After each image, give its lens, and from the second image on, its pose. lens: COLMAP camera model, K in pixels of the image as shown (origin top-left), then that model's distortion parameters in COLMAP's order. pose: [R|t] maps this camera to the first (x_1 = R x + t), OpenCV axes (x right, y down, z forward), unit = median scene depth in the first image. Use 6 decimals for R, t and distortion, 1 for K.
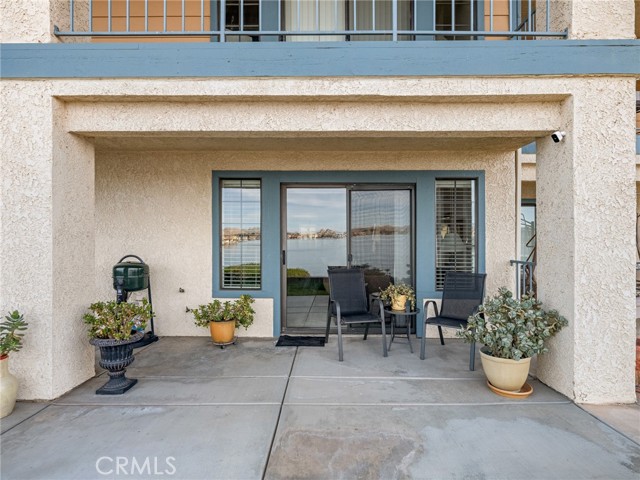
lens RADIAL K [[338.3, 0, 320.0], [0, 338.3, 240.0], [0, 0, 1]] dist [-0.005671, 0.000935]
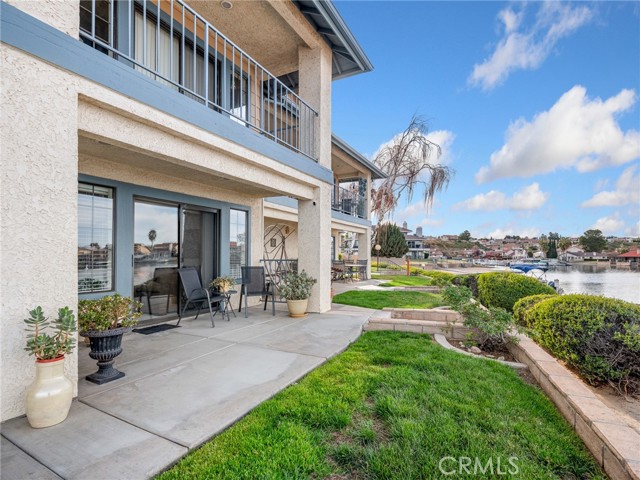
lens RADIAL K [[319.6, 0, 322.2], [0, 319.6, 249.5], [0, 0, 1]] dist [-0.000837, -0.000470]
pose [[0.462133, 0.012773, 0.886719, -1.229465], [-0.000928, 0.999903, -0.013919, 0.049430], [-0.886810, 0.005610, 0.462100, -0.077265]]
